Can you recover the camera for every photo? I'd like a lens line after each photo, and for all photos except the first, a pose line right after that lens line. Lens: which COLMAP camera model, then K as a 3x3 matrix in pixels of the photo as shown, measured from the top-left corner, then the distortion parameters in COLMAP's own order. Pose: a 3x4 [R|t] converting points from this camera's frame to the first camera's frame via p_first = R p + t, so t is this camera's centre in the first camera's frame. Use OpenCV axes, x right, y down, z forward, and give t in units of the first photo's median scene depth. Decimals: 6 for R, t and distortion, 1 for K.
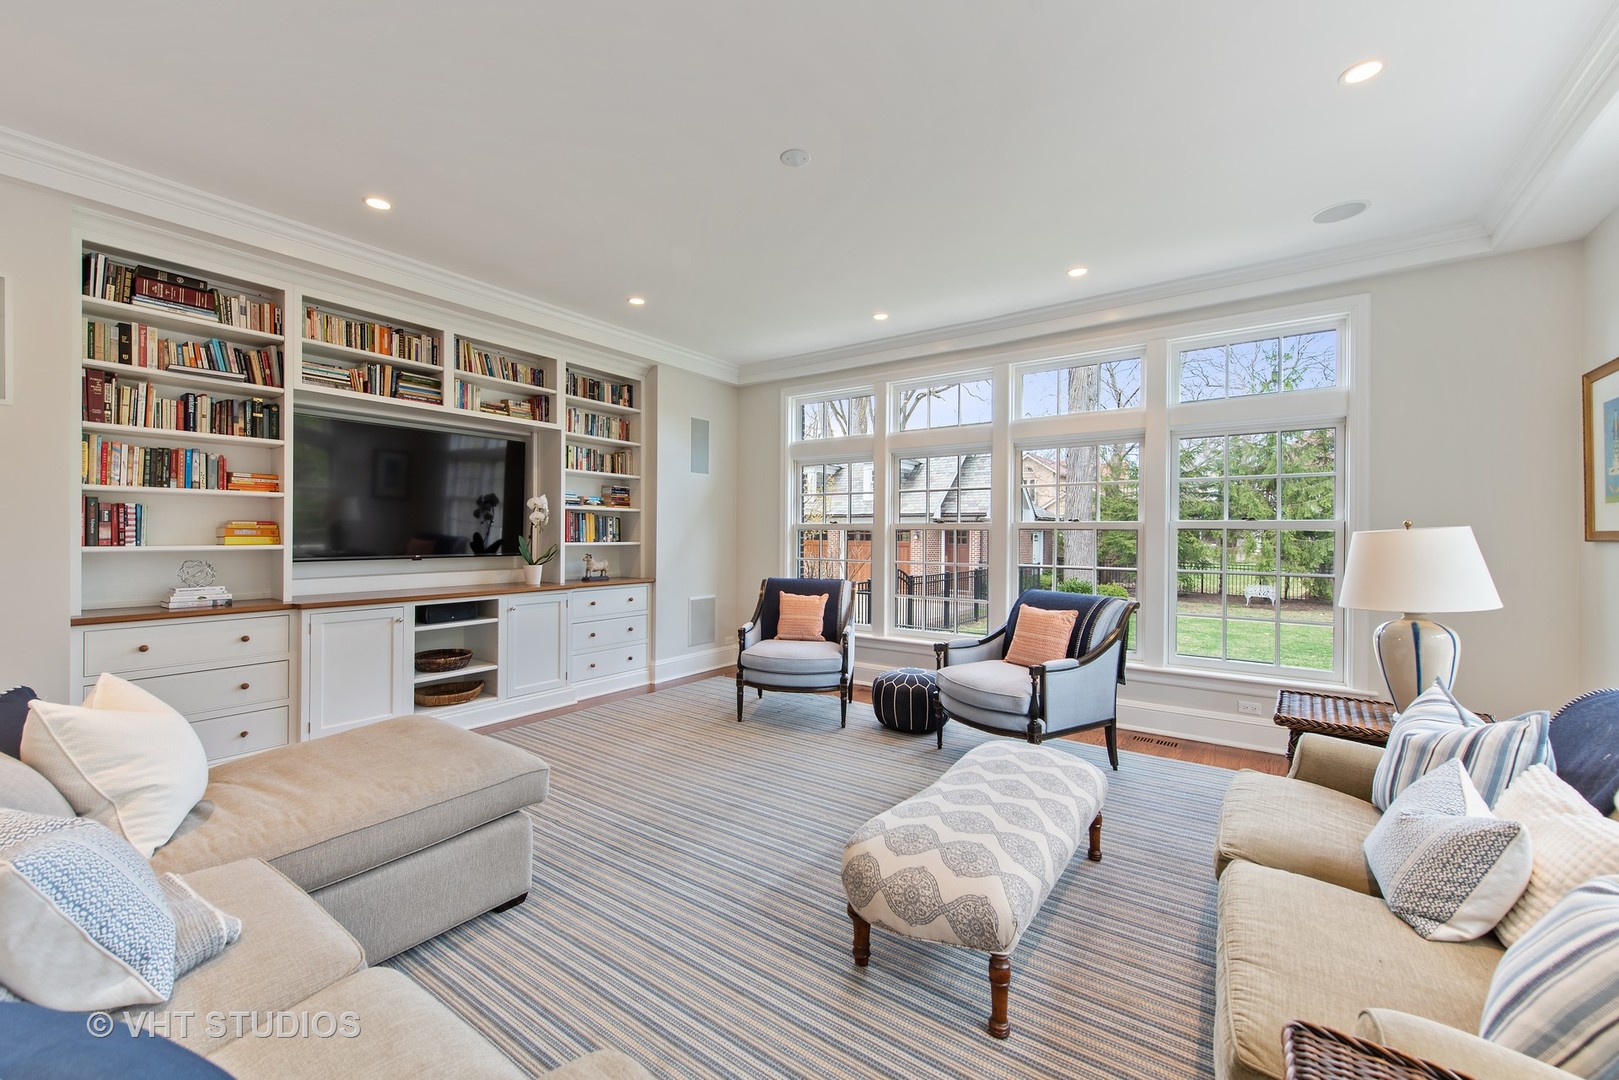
lens RADIAL K [[635.4, 0, 792.4], [0, 635.4, 539.8], [0, 0, 1]] dist [0.009133, -0.002666]
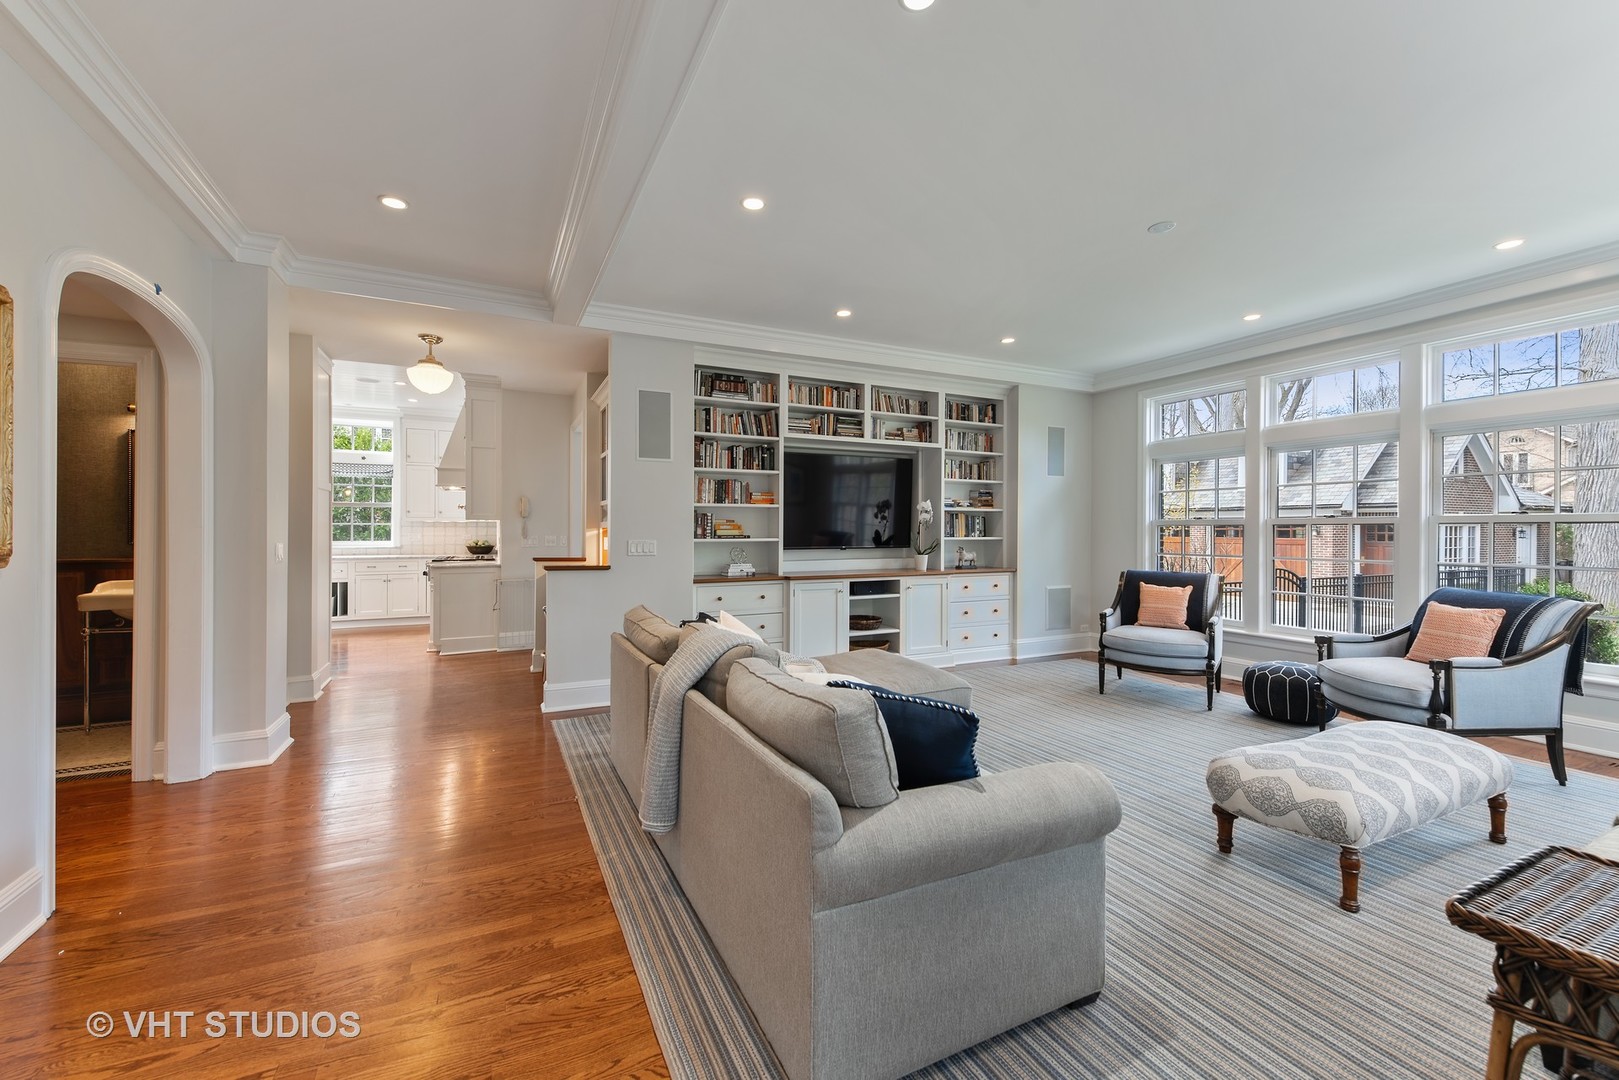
lens RADIAL K [[635.4, 0, 800.6], [0, 635.4, 530.9], [0, 0, 1]] dist [0.009133, -0.002666]
pose [[0.881280, -0.004297, -0.472576, -0.019330], [-0.000012, 0.999958, -0.009114, 0.003680], [0.472595, 0.008038, 0.881243, -0.288858]]
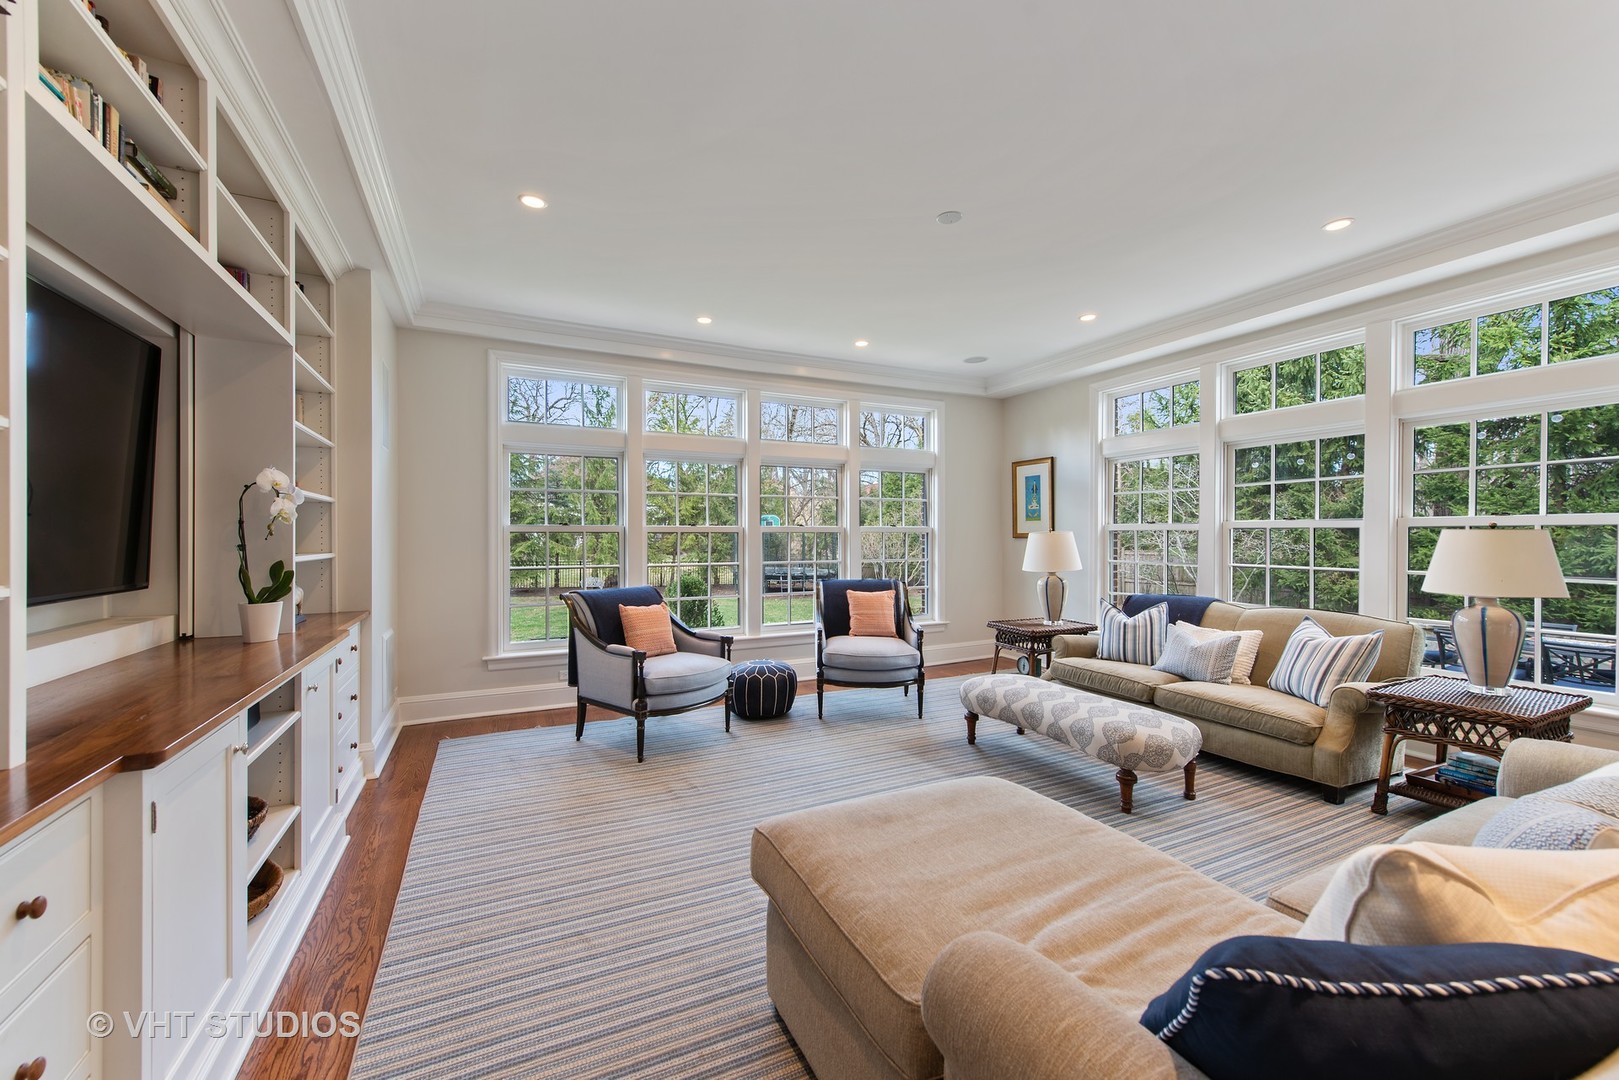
lens RADIAL K [[635.4, 0, 785.5], [0, 635.4, 536.5], [0, 0, 1]] dist [0.009133, -0.002666]
pose [[0.479780, -0.003958, 0.877380, -0.774275], [0.013550, 0.999904, -0.002899, -0.004613], [-0.877284, 0.013279, 0.479787, 0.460911]]
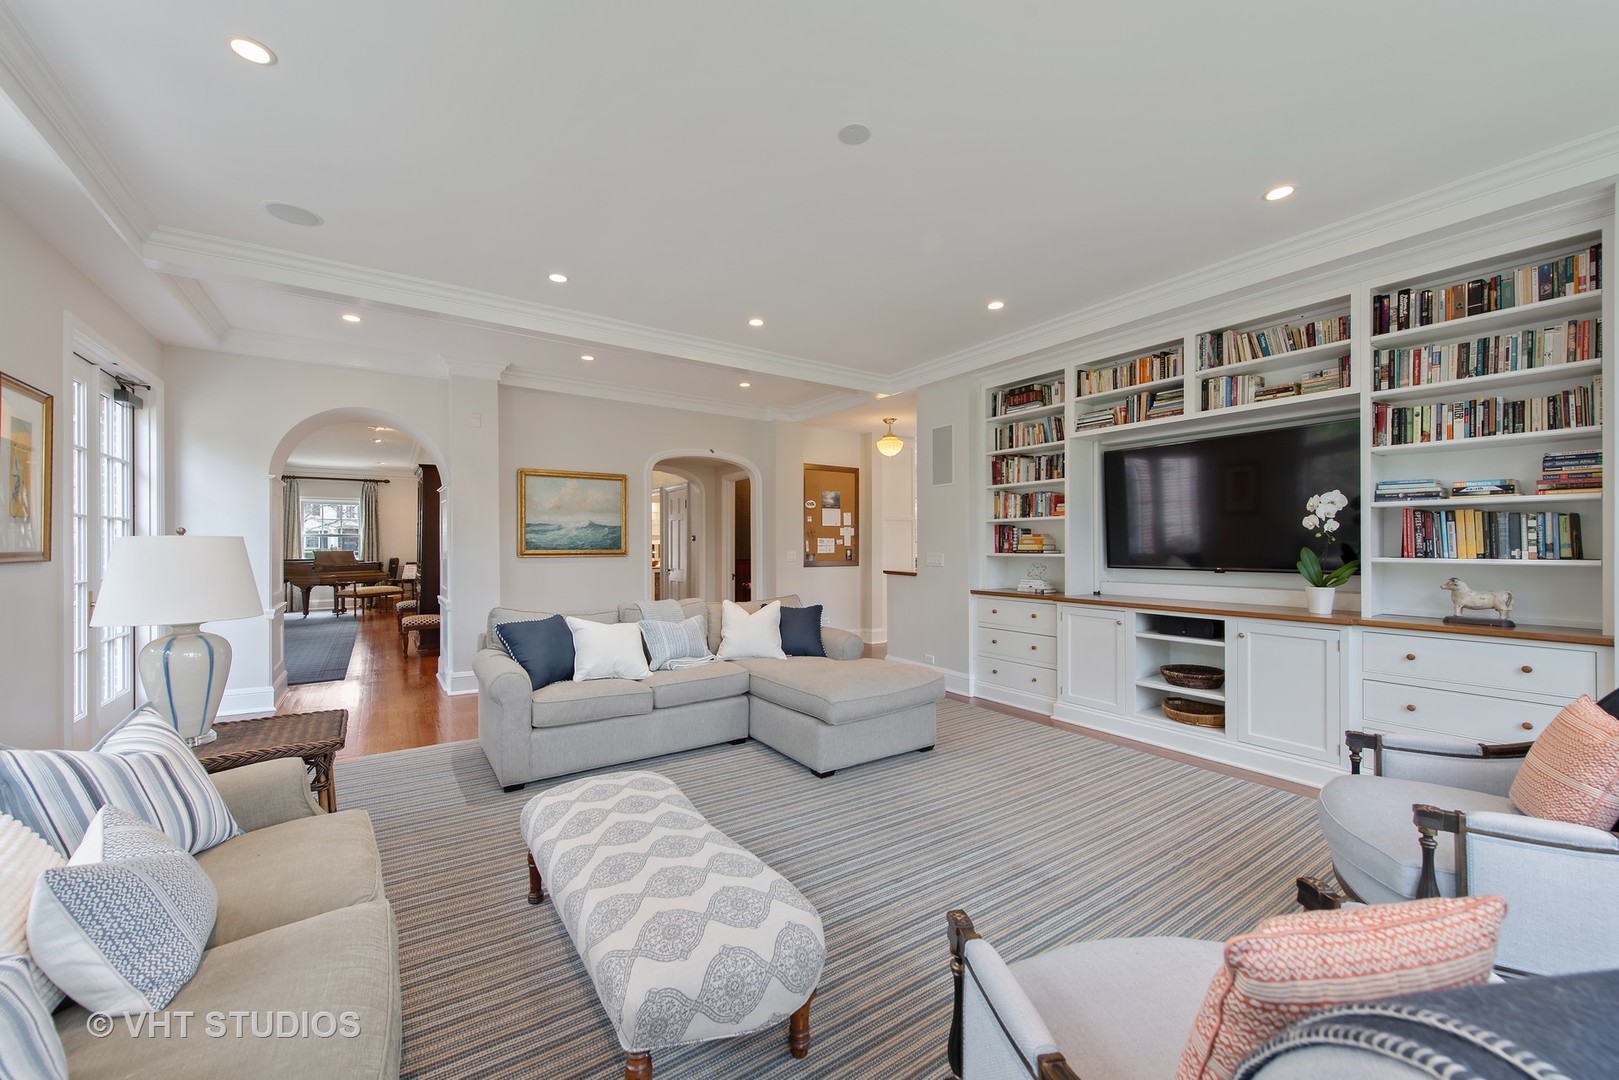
lens RADIAL K [[635.4, 0, 813.0], [0, 635.4, 542.9], [0, 0, 1]] dist [0.009133, -0.002666]
pose [[-0.337299, -0.009290, -0.941352, 0.583833], [-0.009925, 0.999931, -0.006312, -0.001317], [0.941345, 0.007214, -0.337368, 0.825527]]
